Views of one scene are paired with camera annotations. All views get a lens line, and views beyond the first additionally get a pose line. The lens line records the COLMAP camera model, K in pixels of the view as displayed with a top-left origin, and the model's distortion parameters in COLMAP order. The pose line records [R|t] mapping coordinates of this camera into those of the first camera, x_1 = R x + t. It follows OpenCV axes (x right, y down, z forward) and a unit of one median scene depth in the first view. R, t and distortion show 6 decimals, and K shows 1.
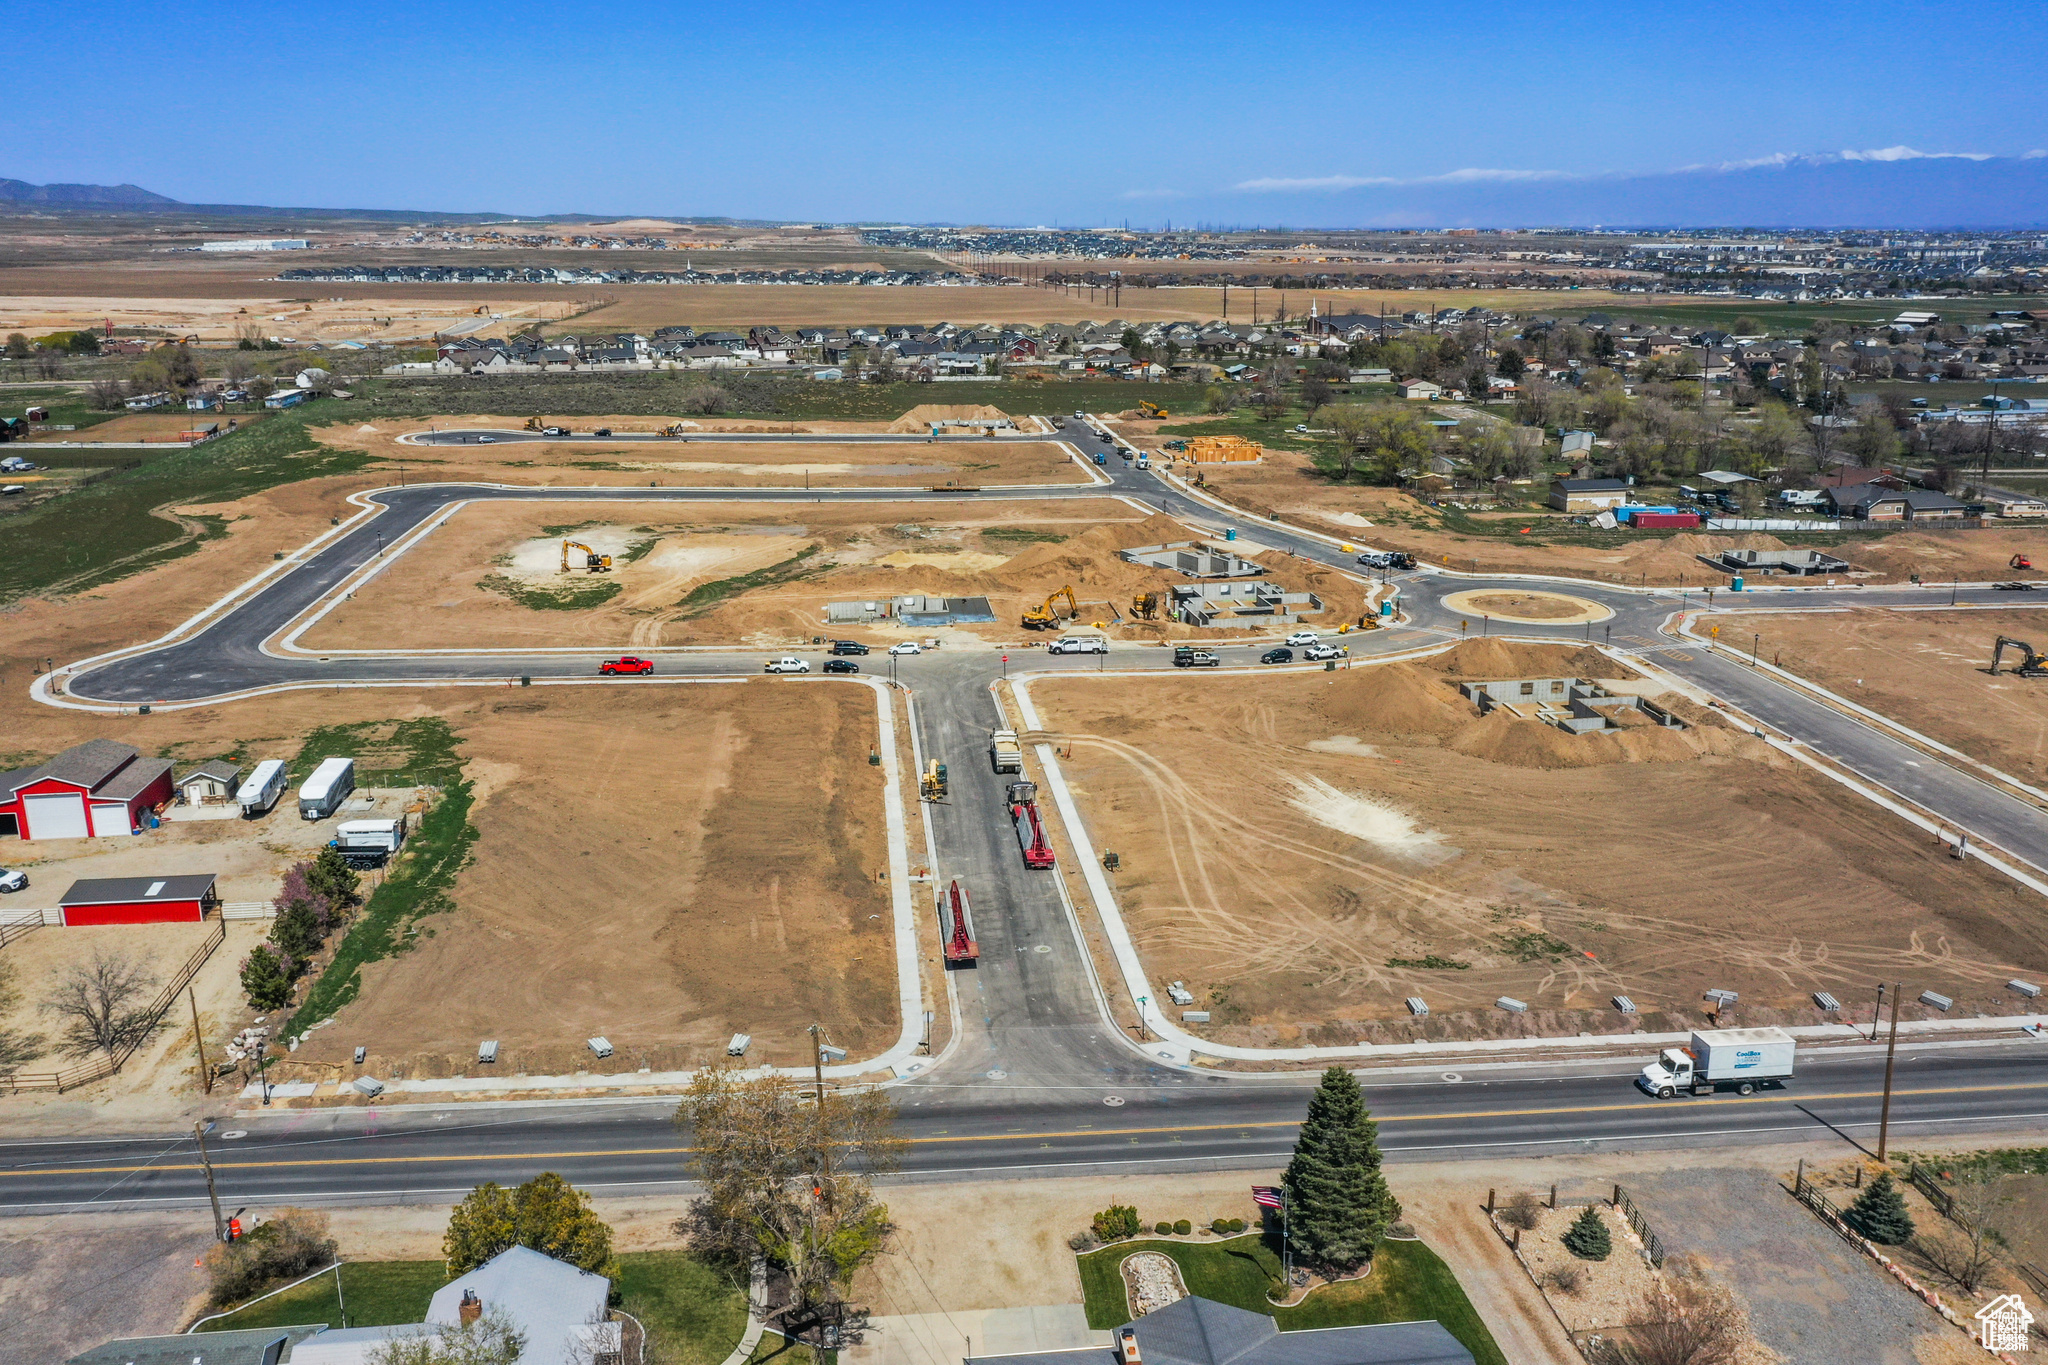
lens RADIAL K [[1646.2, 0, 1024.0], [0, 1646.2, 682.5], [0, 0, 1]] dist [0.001798, -0.007880]
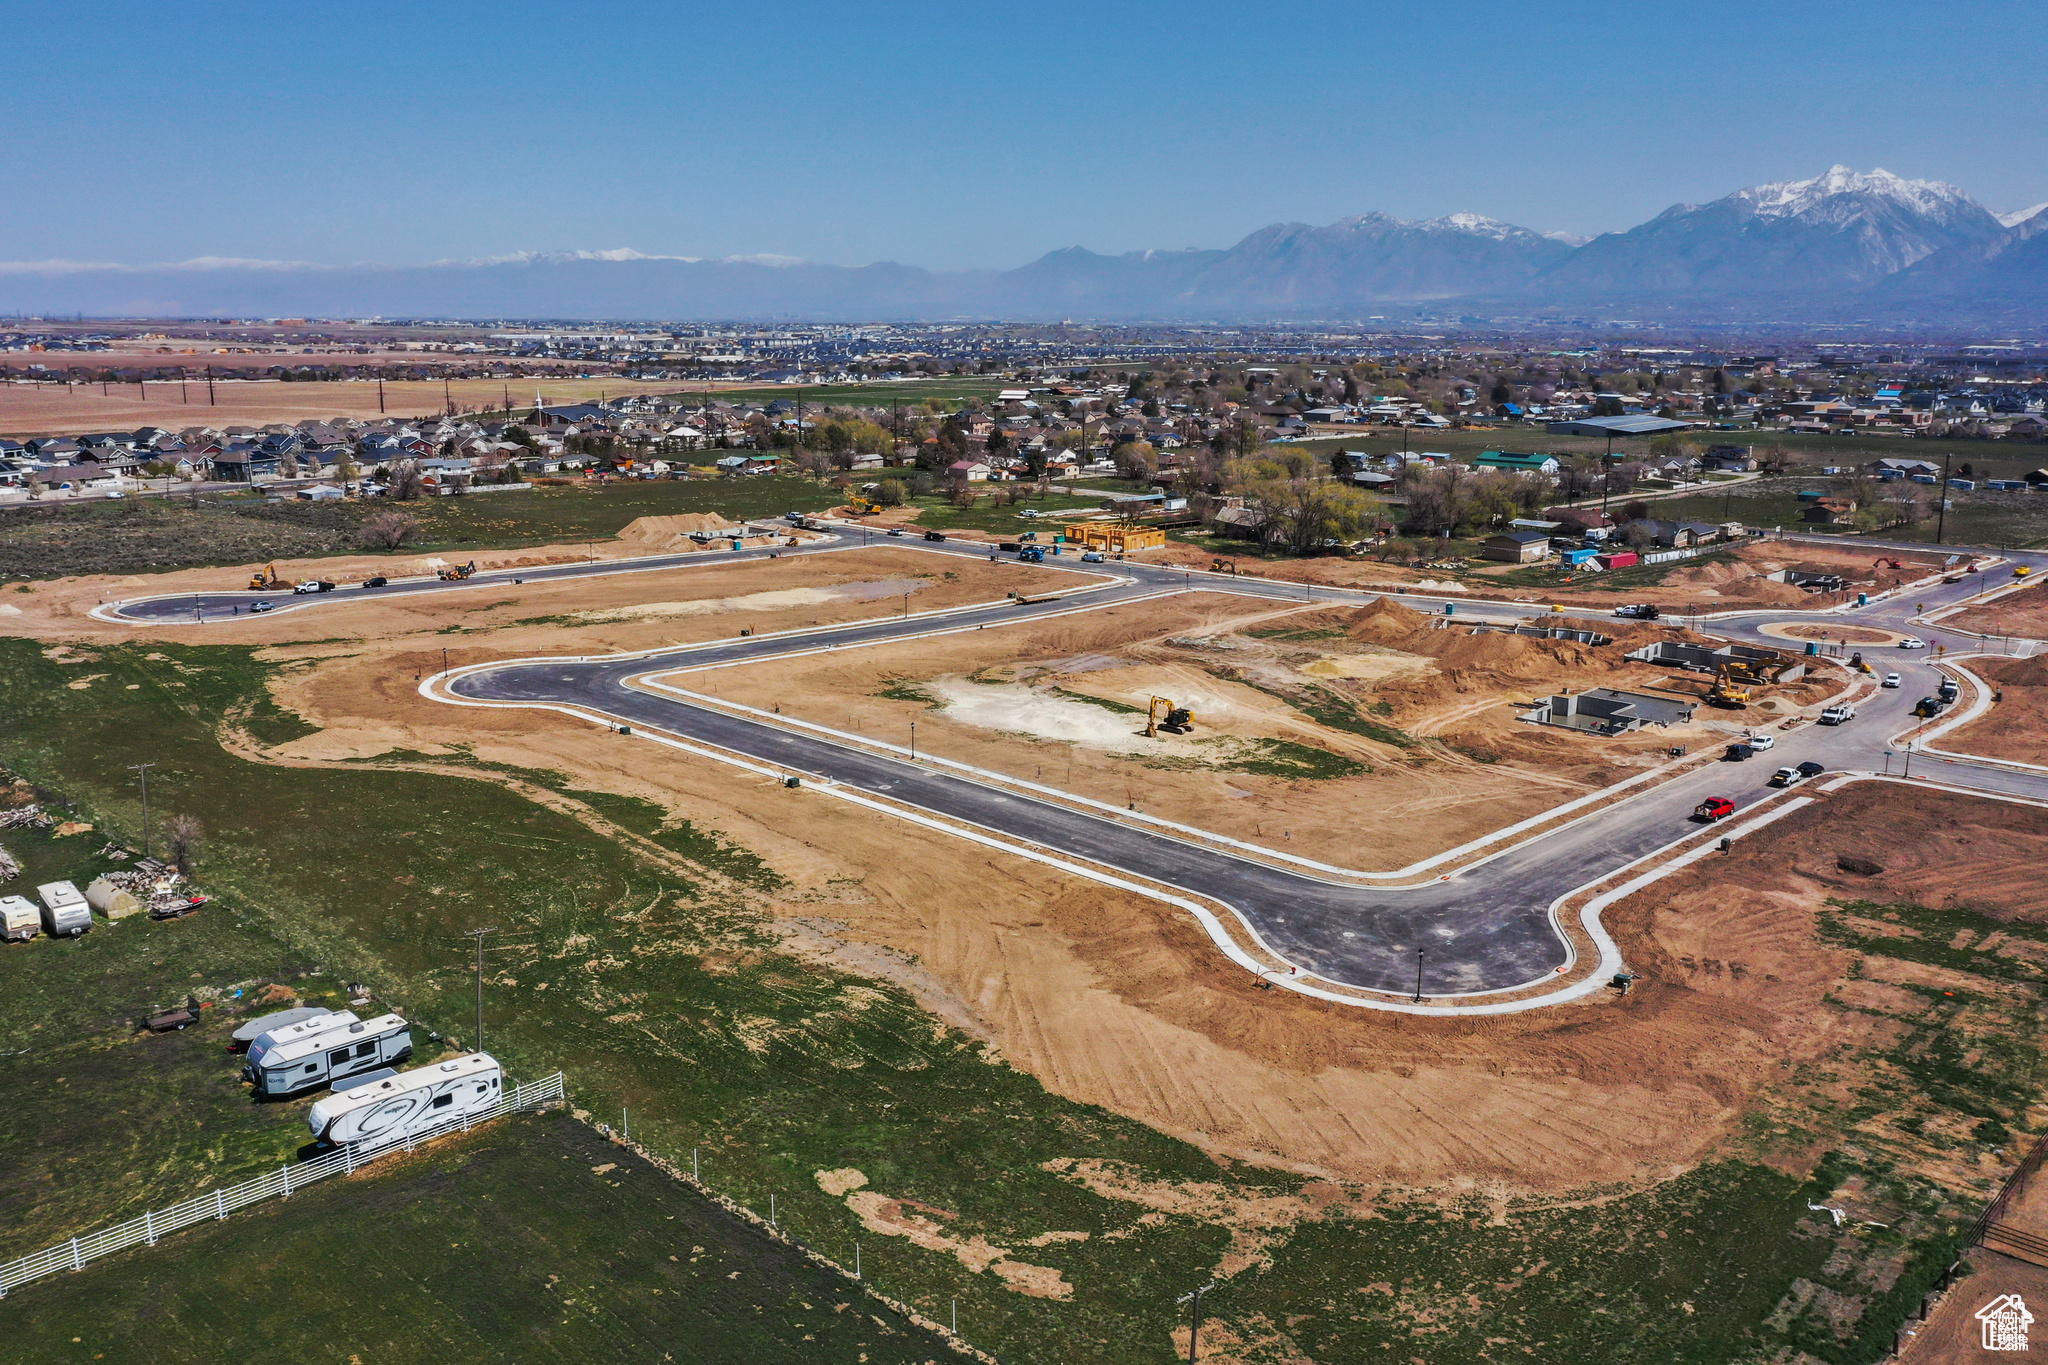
lens RADIAL K [[1646.2, 0, 1024.0], [0, 1646.2, 682.5], [0, 0, 1]] dist [0.001798, -0.007880]
pose [[0.765136, -0.131805, 0.630234, -1.061844], [0.164616, 0.986337, 0.006427, -0.141048], [-0.622470, 0.098829, 0.776379, 0.565531]]
